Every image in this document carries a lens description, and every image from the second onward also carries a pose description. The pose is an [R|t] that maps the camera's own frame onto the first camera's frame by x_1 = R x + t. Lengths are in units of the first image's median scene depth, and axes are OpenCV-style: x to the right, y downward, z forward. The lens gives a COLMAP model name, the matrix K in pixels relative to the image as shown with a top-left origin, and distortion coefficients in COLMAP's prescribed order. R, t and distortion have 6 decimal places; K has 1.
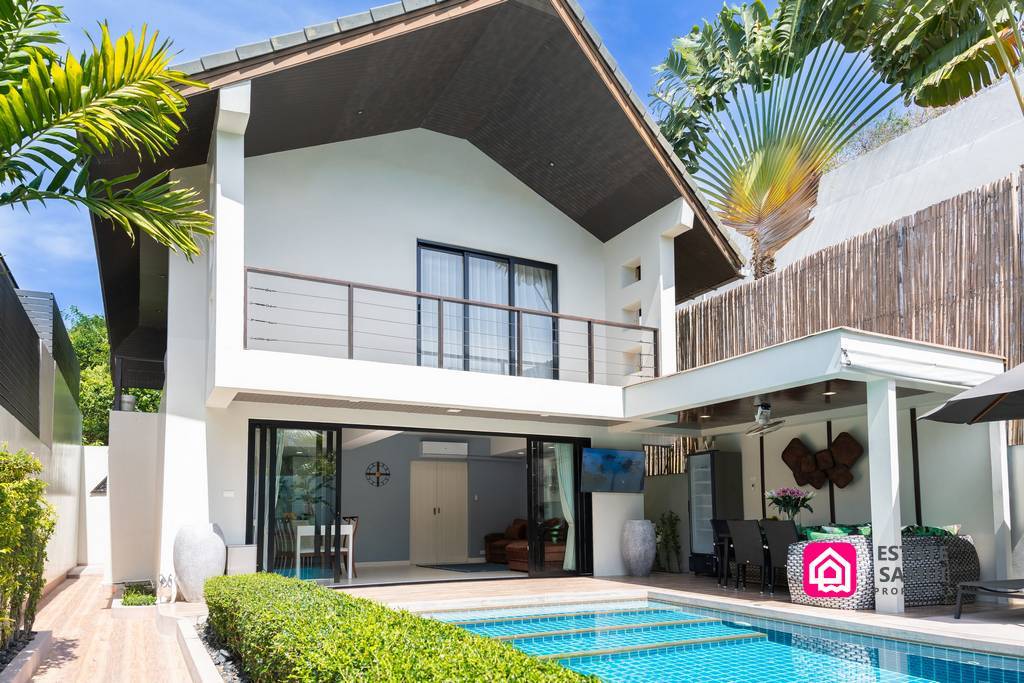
lens RADIAL K [[657.0, 0, 519.9], [0, 657.0, 355.5], [0, 0, 1]] dist [0.107136, -0.072054]
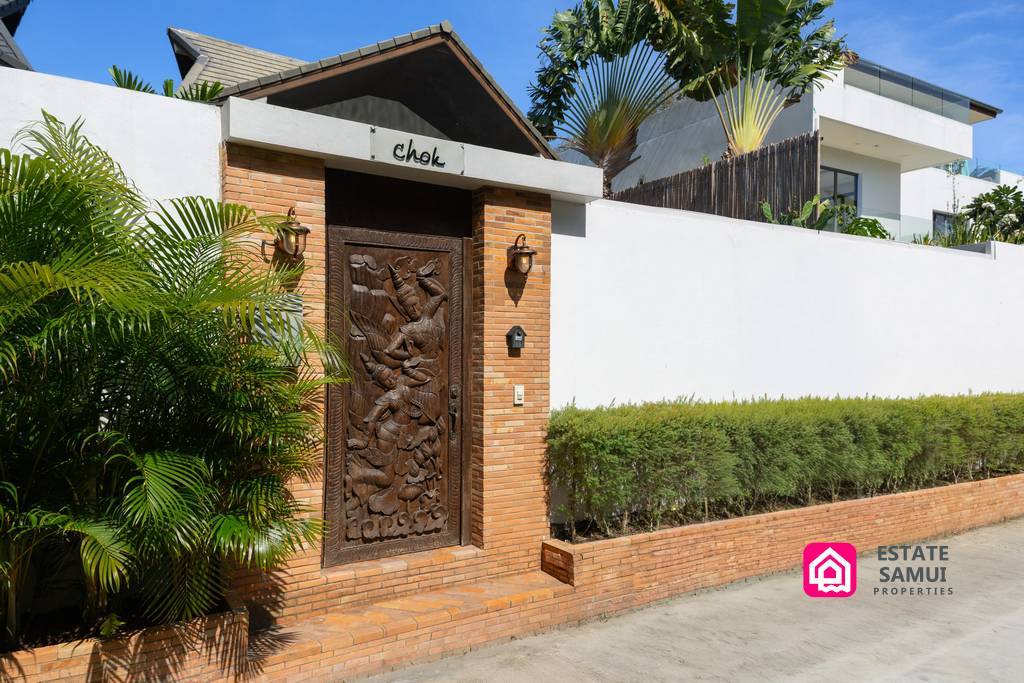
lens RADIAL K [[657.0, 0, 519.9], [0, 657.0, 355.5], [0, 0, 1]] dist [0.107136, -0.072054]
pose [[0.997037, 0.004878, 0.076773, 0.062530], [-0.024031, 0.967794, 0.250594, -0.136456], [-0.073078, -0.251696, 0.965043, -0.512298]]
